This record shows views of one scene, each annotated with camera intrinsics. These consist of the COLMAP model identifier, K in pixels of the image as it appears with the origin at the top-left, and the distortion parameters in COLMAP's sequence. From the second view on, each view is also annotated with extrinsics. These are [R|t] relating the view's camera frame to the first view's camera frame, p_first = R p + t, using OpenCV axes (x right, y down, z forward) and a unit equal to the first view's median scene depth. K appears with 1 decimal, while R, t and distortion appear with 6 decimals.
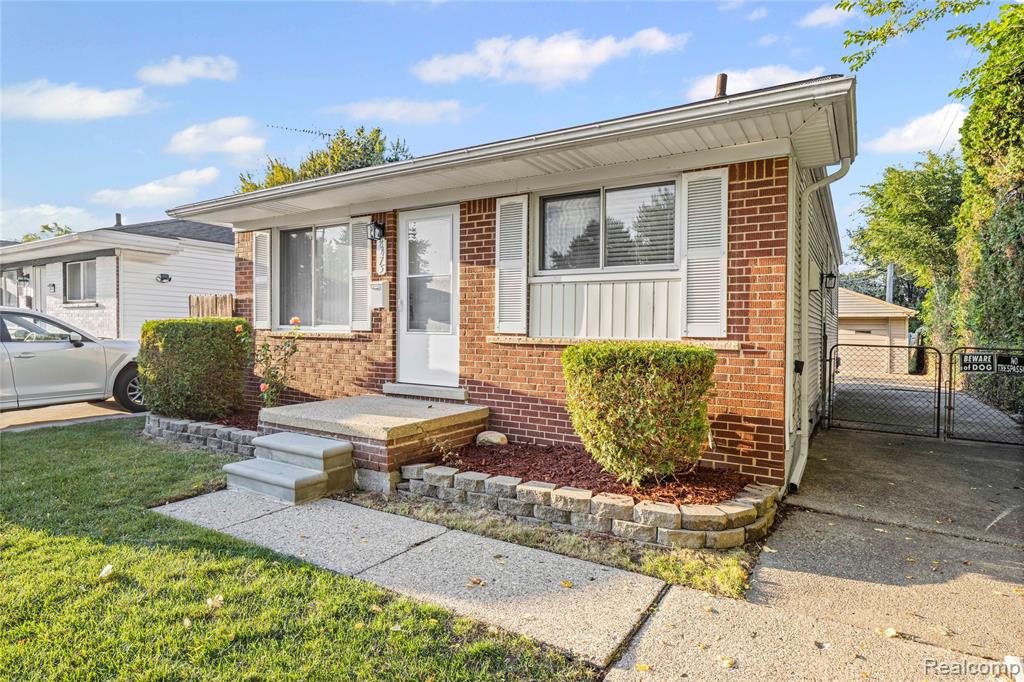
lens RADIAL K [[560.5, 0, 500.3], [0, 560.5, 328.1], [0, 0, 1]] dist [-0.014172, 0.000115]
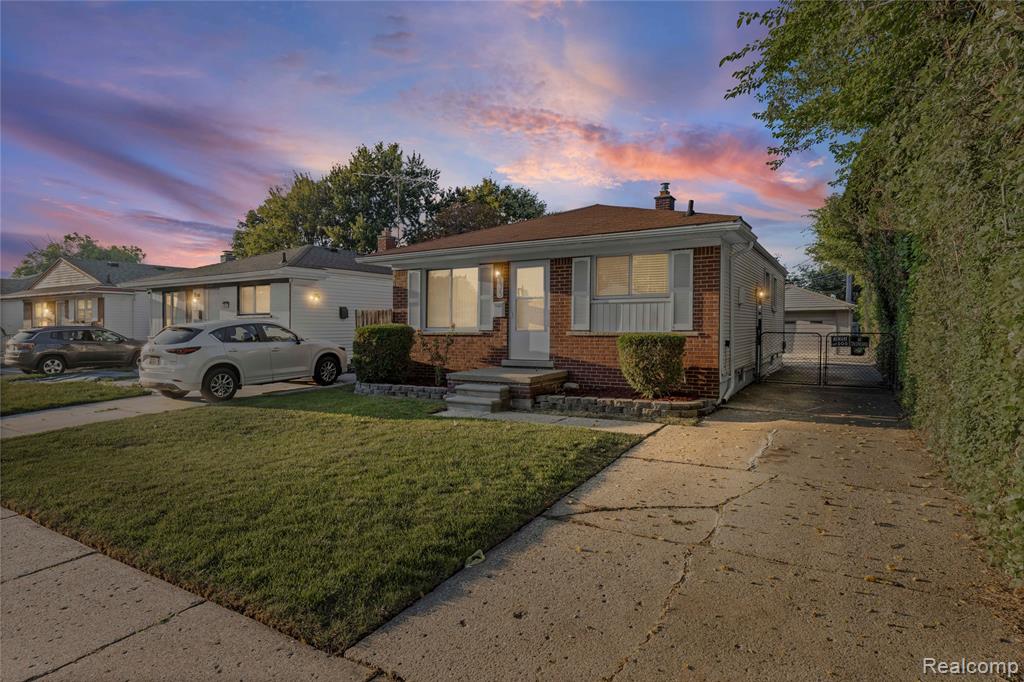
lens RADIAL K [[560.5, 0, 499.2], [0, 560.5, 362.6], [0, 0, 1]] dist [-0.014172, 0.000115]
pose [[0.999659, -0.022668, 0.012993, -0.284802], [0.021709, 0.997331, 0.069705, -0.019031], [-0.014539, -0.069399, 0.997483, -0.887117]]
